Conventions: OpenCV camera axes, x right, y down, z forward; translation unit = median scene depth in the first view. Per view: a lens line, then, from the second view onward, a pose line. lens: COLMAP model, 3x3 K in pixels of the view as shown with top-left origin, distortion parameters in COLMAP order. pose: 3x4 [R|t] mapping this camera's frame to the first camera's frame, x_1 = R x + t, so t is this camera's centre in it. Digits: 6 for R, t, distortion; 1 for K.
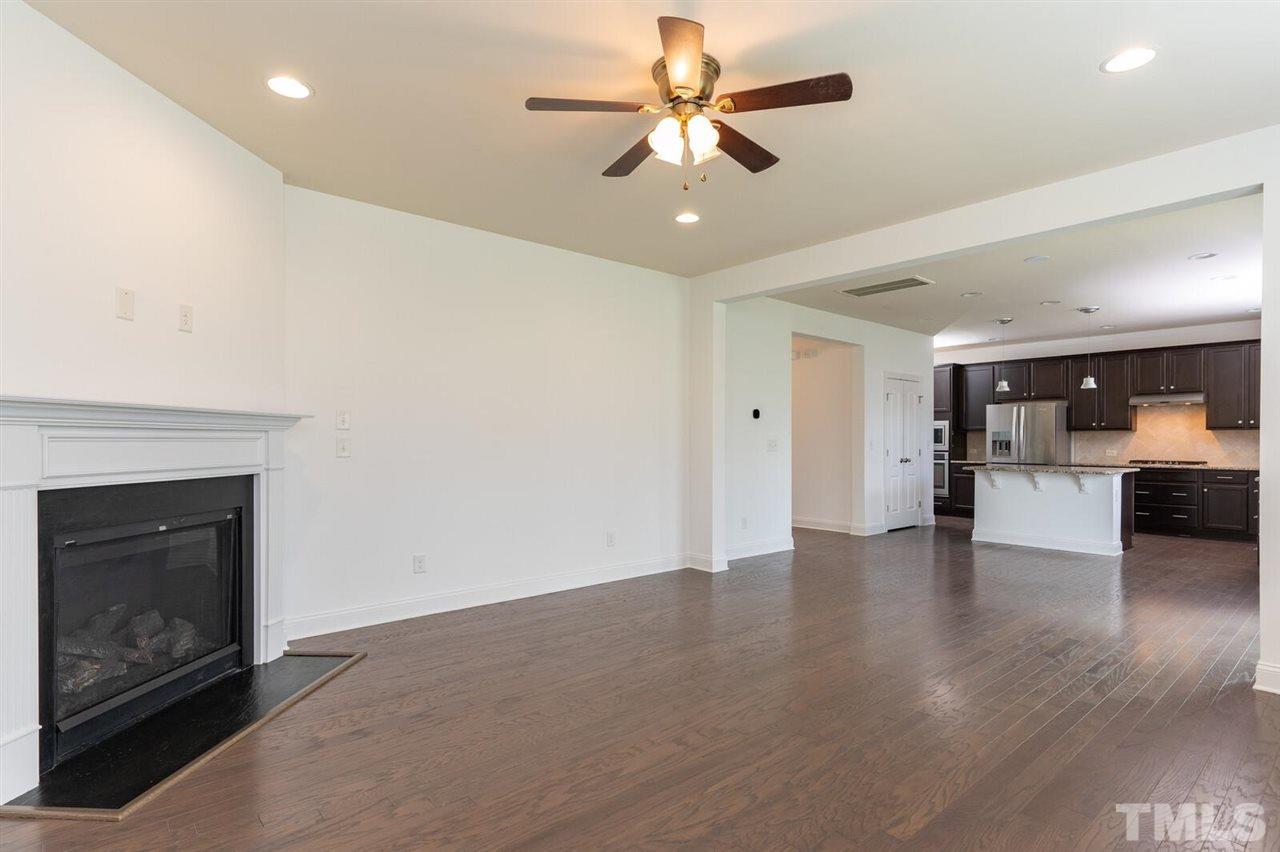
lens RADIAL K [[645.9, 0, 648.6], [0, 645.9, 438.1], [0, 0, 1]] dist [0.014982, -0.001375]
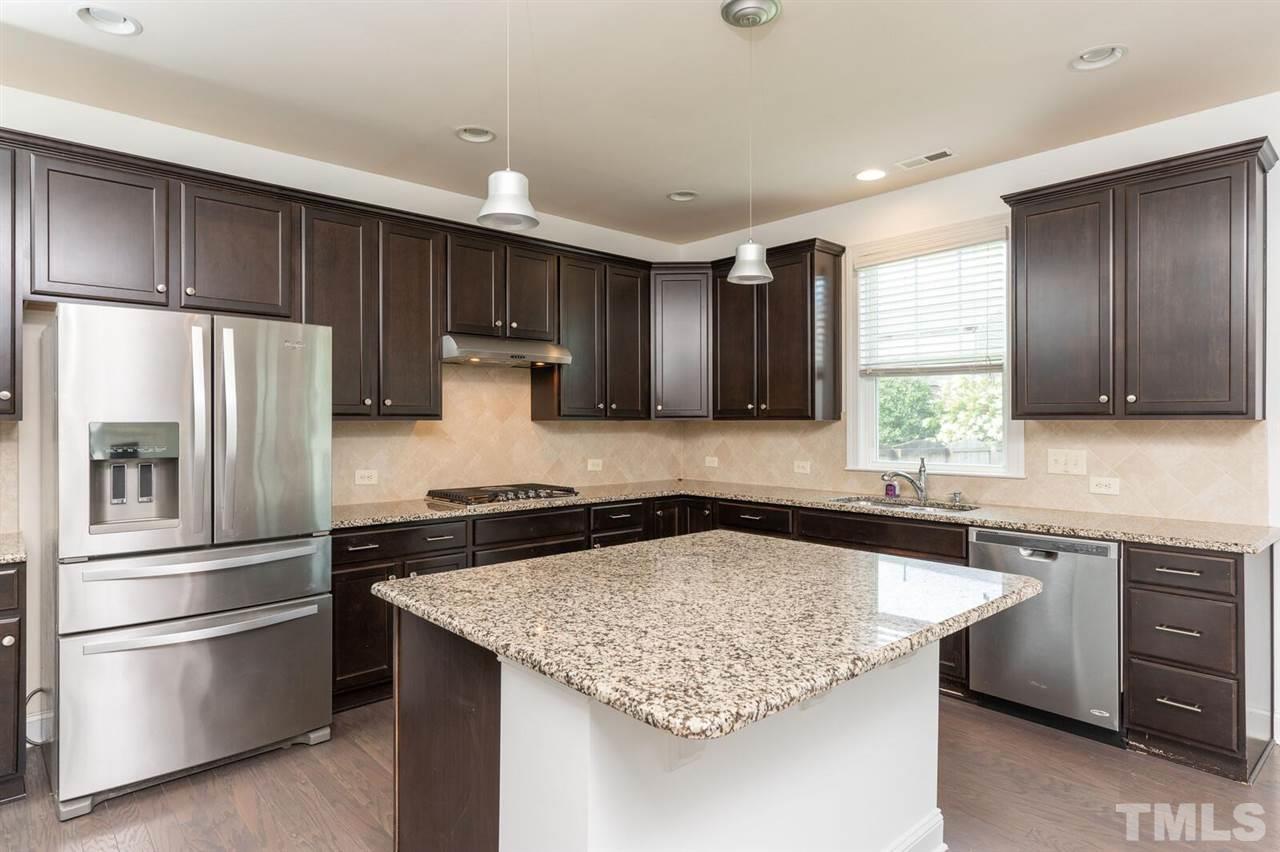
lens RADIAL K [[700.8, 0, 641.2], [0, 700.8, 418.3], [0, 0, 1]] dist [-0.001411, 0.000986]
pose [[-0.008590, 0.003887, 0.999956, 0.285893], [-0.004009, 0.999984, -0.003922, -0.011027], [-0.999955, -0.004043, -0.008574, 0.819195]]
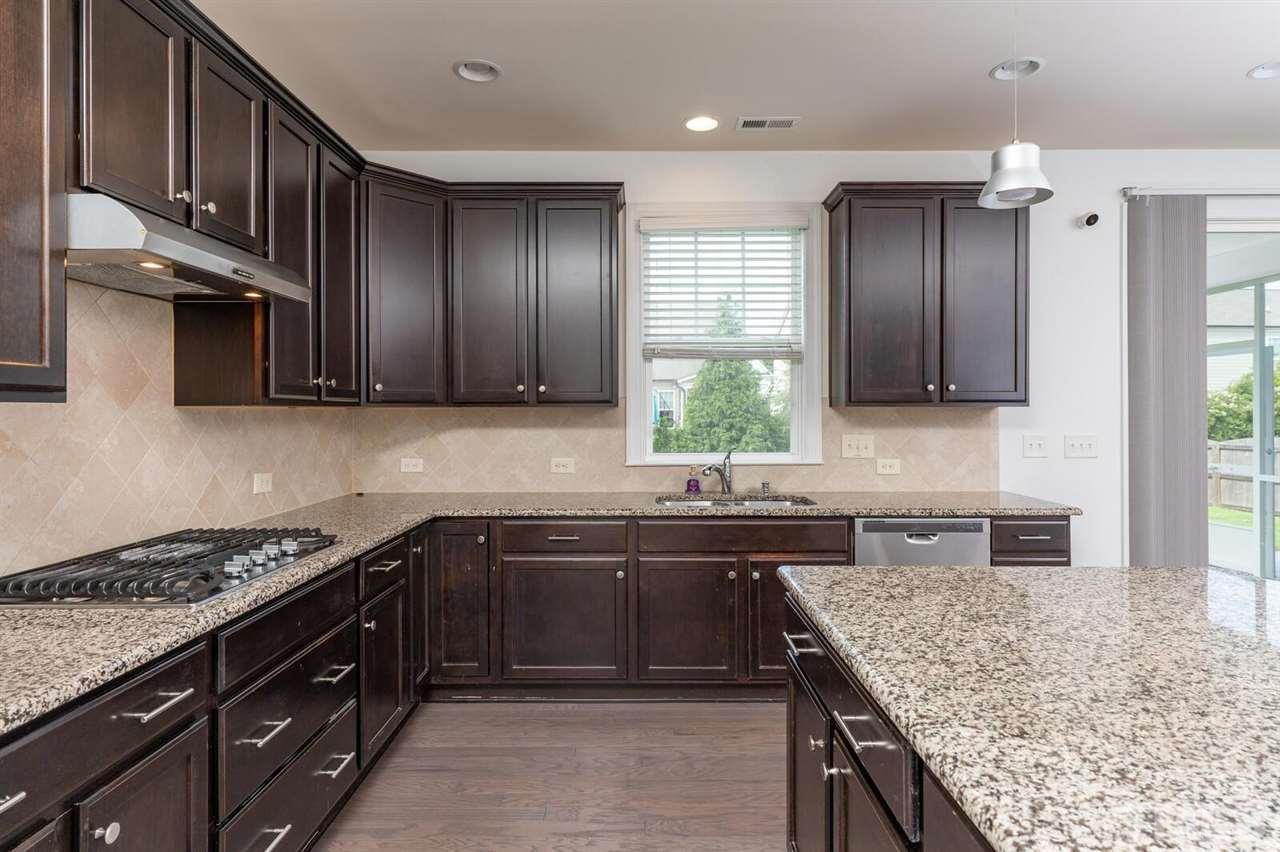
lens RADIAL K [[693.4, 0, 645.0], [0, 693.4, 406.4], [0, 0, 1]] dist [0.000485, 0.000099]
pose [[-0.747080, 0.002267, 0.664730, 0.483748], [-0.002884, 0.999974, -0.006651, -0.009806], [-0.664728, -0.006886, -0.747054, 0.962515]]
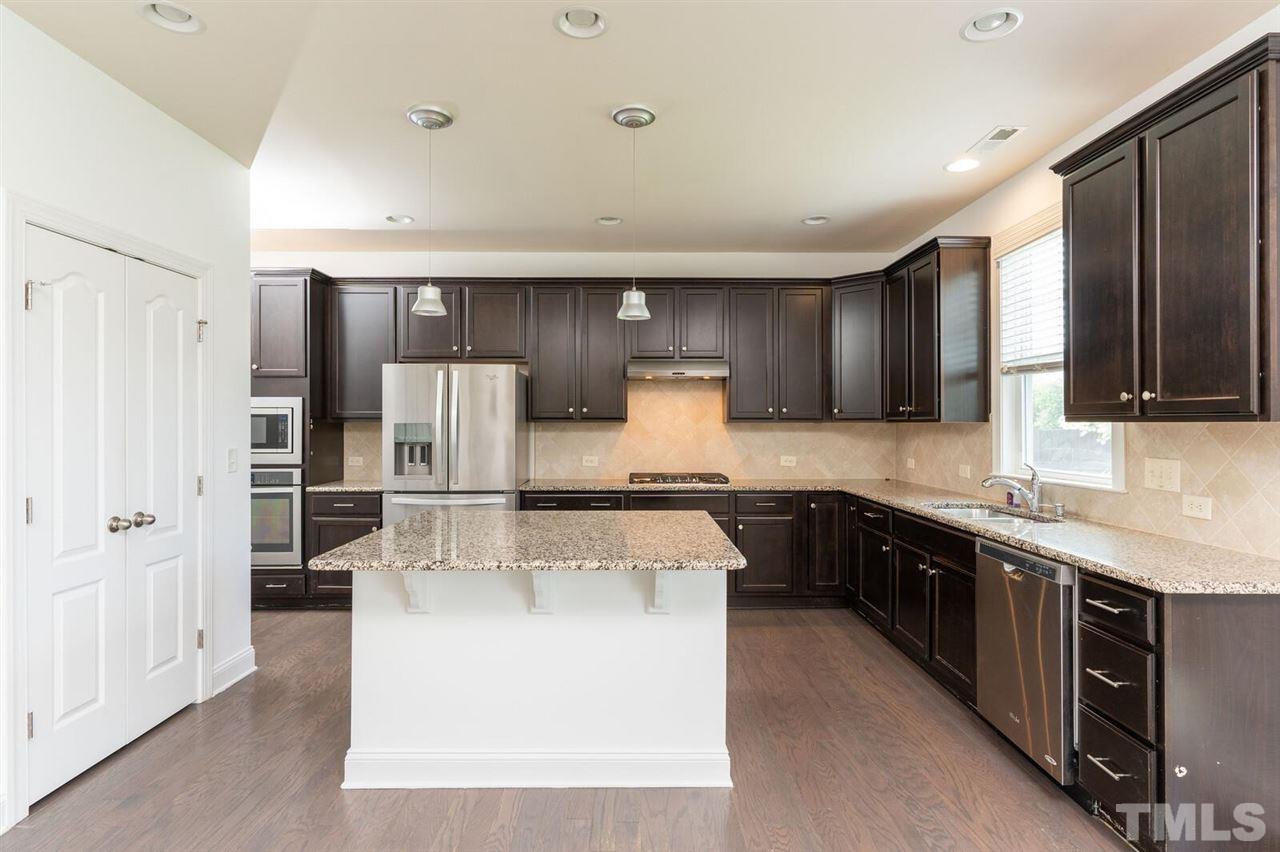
lens RADIAL K [[659.6, 0, 640.3], [0, 659.6, 425.6], [0, 0, 1]] dist [-0.002537, -0.000825]
pose [[0.654308, -0.005046, 0.756211, 0.297742], [-0.002852, 0.999954, 0.009141, -0.013168], [-0.756223, -0.008138, 0.654264, 0.576550]]
